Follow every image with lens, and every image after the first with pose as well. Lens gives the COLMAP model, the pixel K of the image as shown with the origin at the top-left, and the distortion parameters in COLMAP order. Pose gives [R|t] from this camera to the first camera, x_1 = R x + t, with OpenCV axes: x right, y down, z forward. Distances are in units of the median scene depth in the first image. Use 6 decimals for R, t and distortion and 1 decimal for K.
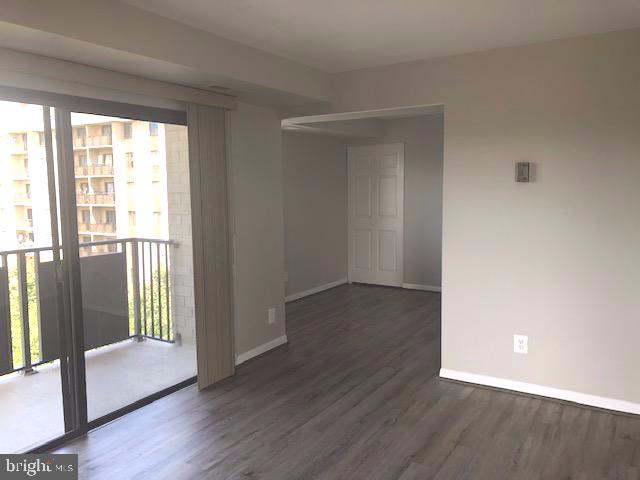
lens RADIAL K [[525.2, 0, 325.9], [0, 525.2, 217.1], [0, 0, 1]] dist [0.037699, -0.036923]
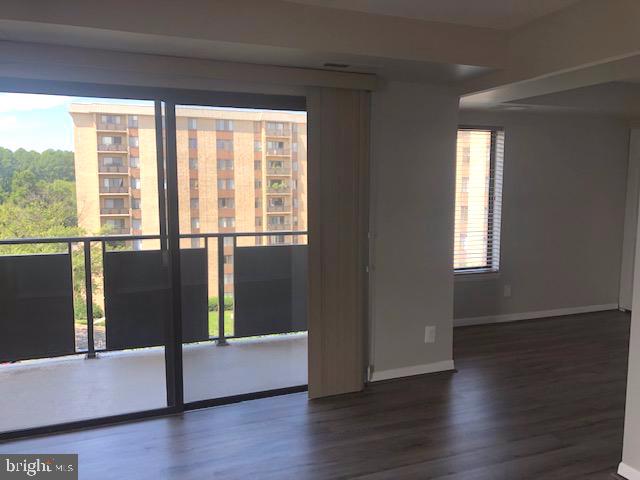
lens RADIAL K [[525.2, 0, 338.1], [0, 525.2, 231.8], [0, 0, 1]] dist [0.037699, -0.036923]
pose [[0.801395, 0.069498, -0.594084, 0.290622], [-0.048095, 0.997498, 0.051813, -0.013748], [0.596199, -0.012950, 0.802732, 0.256138]]
